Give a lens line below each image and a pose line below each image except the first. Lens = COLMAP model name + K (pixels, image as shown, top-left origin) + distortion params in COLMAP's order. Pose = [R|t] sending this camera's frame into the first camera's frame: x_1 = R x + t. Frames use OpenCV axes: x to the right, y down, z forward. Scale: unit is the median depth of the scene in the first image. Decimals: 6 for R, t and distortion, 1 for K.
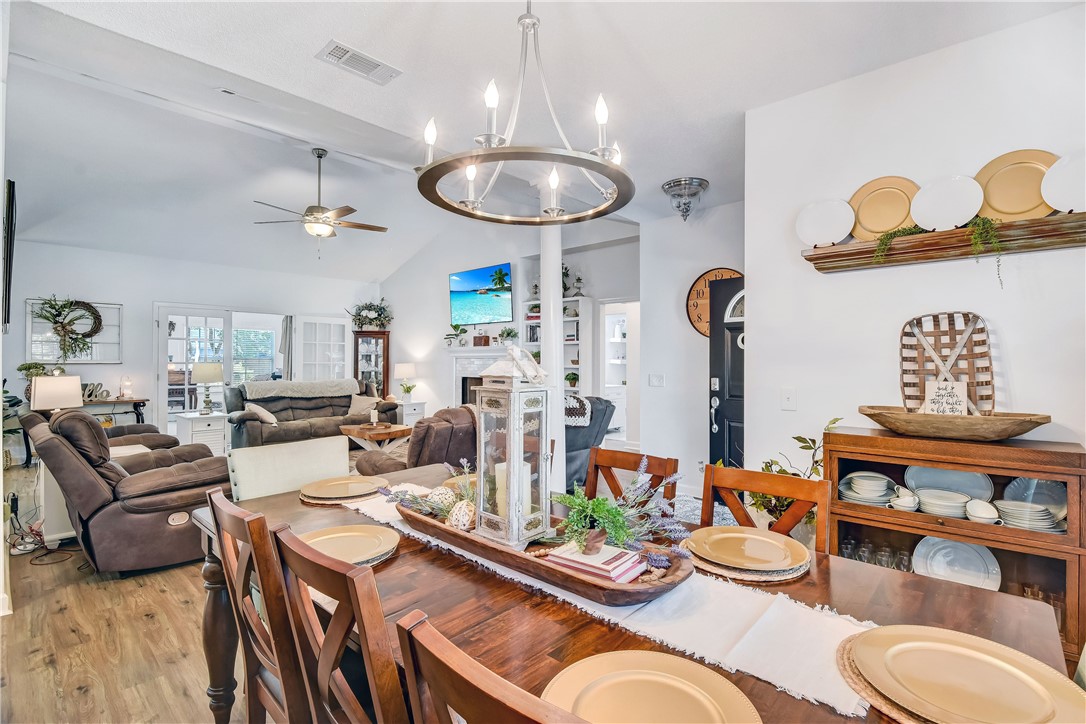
lens RADIAL K [[503.5, 0, 567.2], [0, 503.5, 360.2], [0, 0, 1]] dist [0.000425, -0.015552]
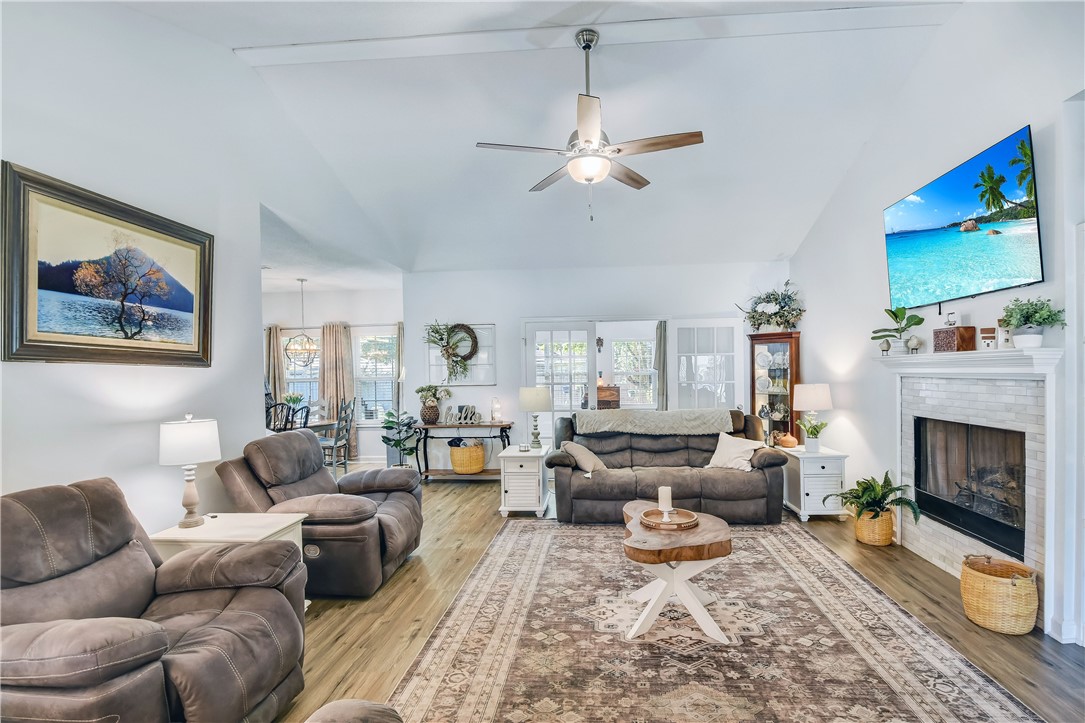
lens RADIAL K [[508.5, 0, 569.0], [0, 508.5, 380.8], [0, 0, 1]] dist [-0.013842, -0.000748]
pose [[0.596486, 0.005379, -0.802606, -0.017108], [0.017004, 0.999668, 0.019337, -0.016002], [0.802444, -0.025181, 0.596196, 0.464449]]
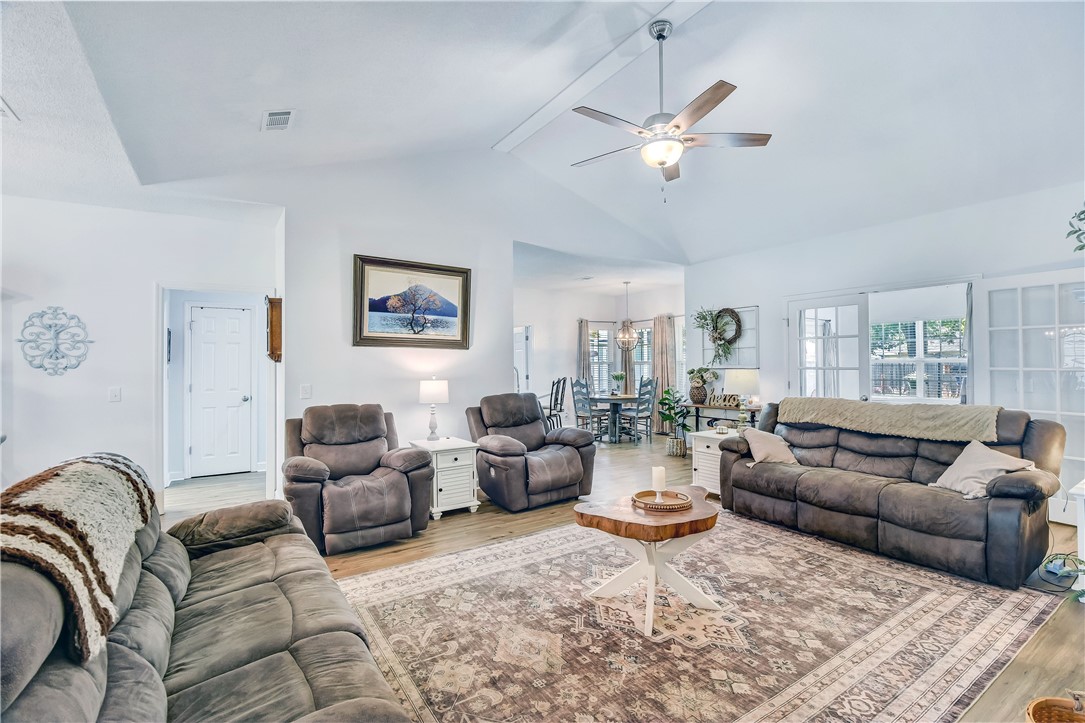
lens RADIAL K [[503.0, 0, 566.7], [0, 503.0, 359.7], [0, 0, 1]] dist [0.000425, -0.015552]
pose [[-0.255718, -0.008675, -0.966712, 0.097951], [0.006469, 0.999922, -0.010684, -0.002156], [0.966730, -0.008986, -0.255642, 0.787438]]
